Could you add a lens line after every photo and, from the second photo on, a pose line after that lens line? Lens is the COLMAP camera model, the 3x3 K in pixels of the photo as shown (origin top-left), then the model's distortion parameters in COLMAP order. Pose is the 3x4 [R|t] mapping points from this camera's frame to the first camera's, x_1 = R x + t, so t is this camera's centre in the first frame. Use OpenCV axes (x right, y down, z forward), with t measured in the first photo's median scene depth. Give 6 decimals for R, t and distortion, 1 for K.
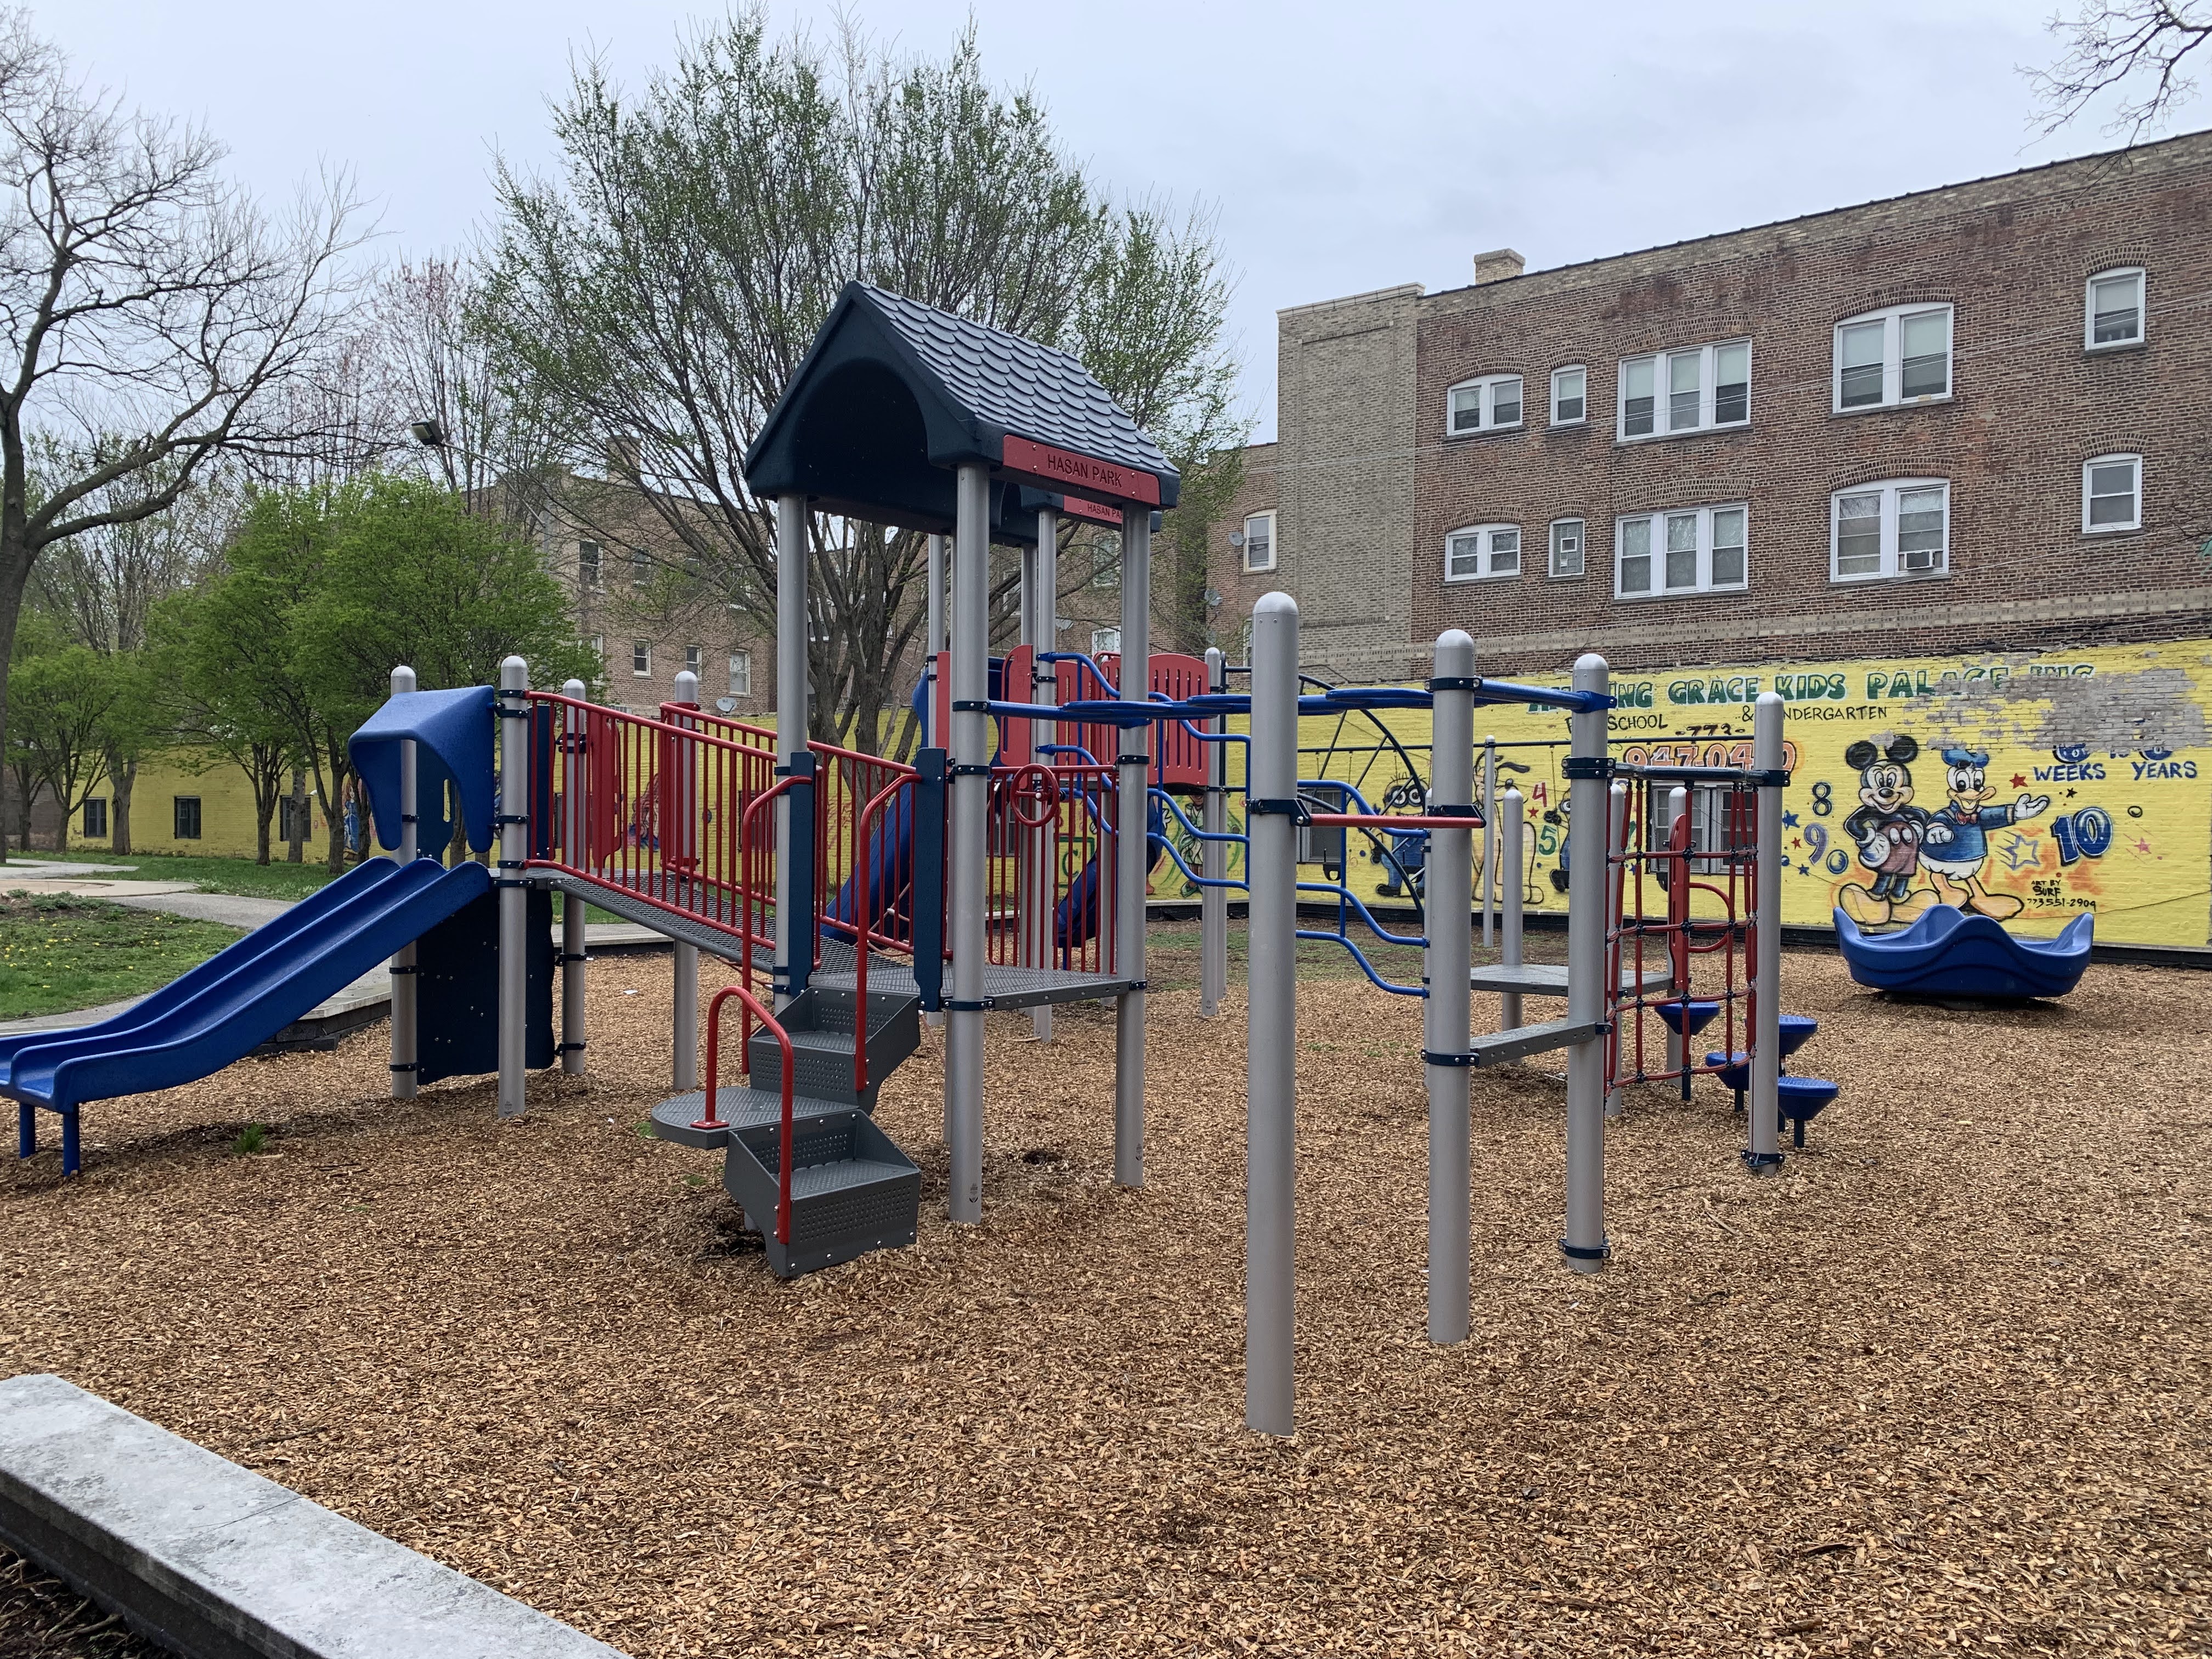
lens RADIAL K [[1702.2, 0, 1109.1], [0, 1702.2, 829.3], [0, 0, 1]] dist [0.004148, -0.006320]
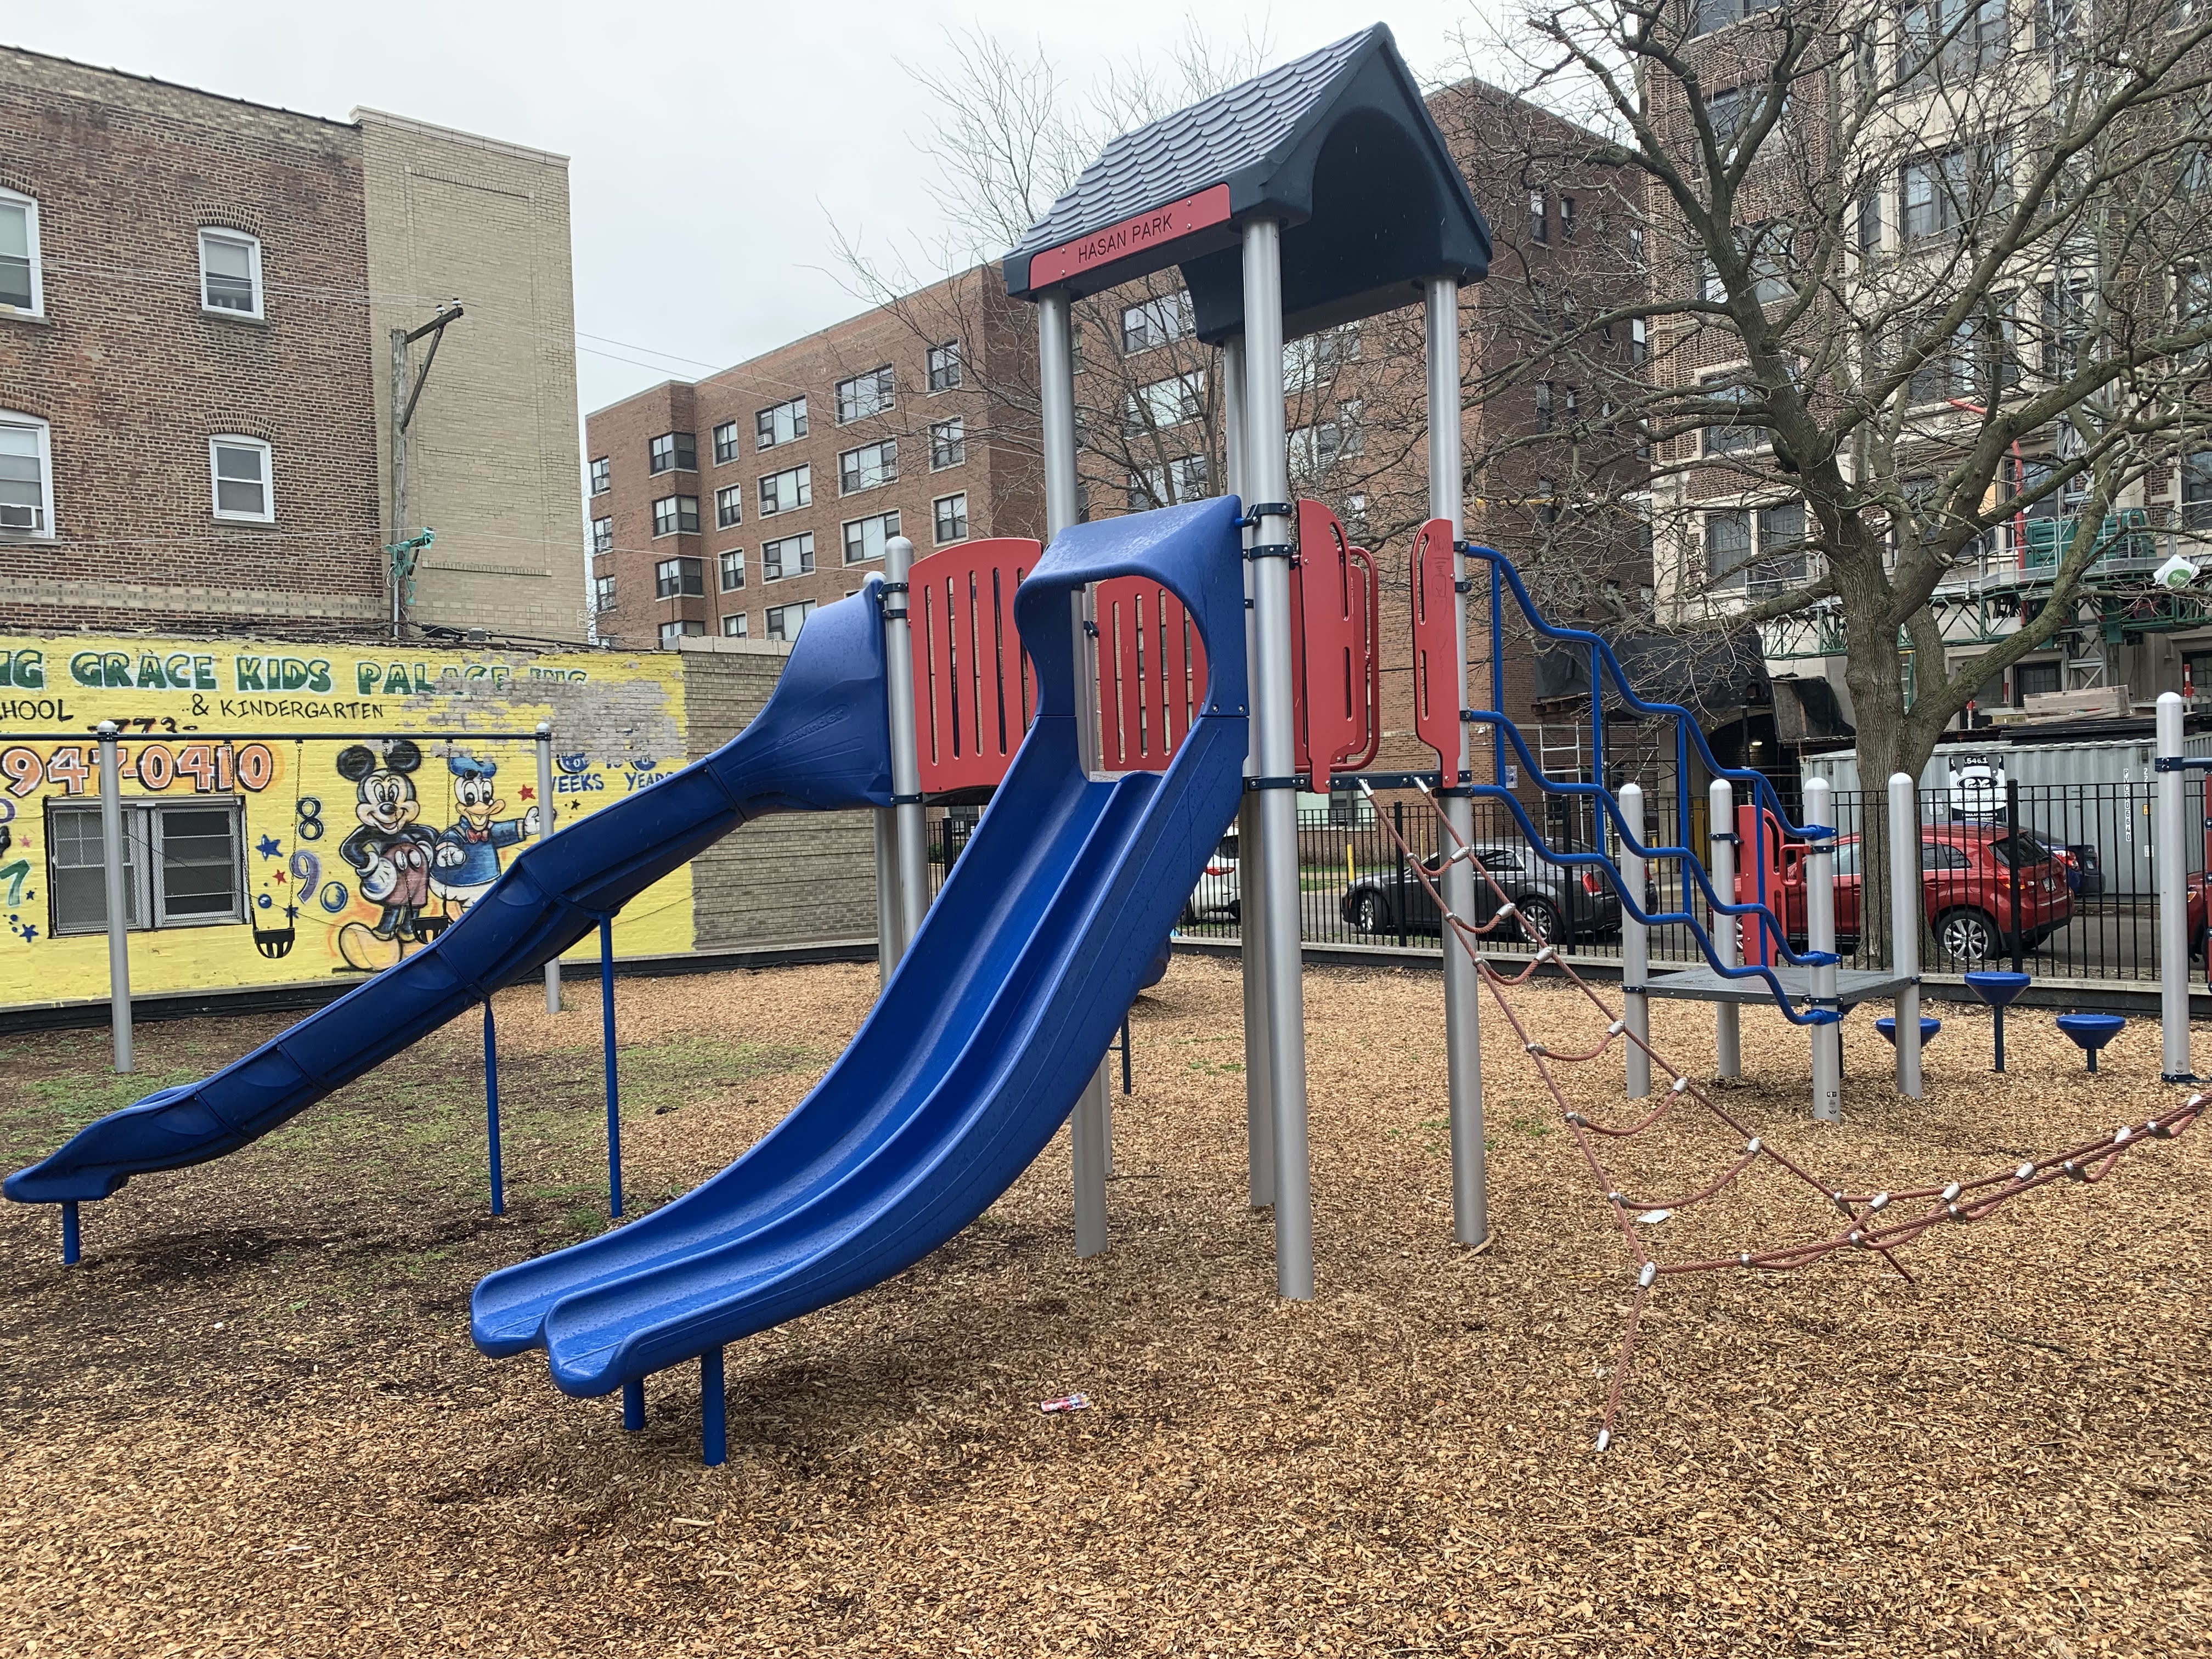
lens RADIAL K [[1702.2, 0, 1105.0], [0, 1702.2, 835.9], [0, 0, 1]] dist [0.004148, -0.006320]
pose [[0.121554, -0.029882, 0.992135, -0.317564], [0.042324, 0.998794, 0.024897, -0.014012], [-0.991682, 0.038965, 0.122672, 0.548903]]
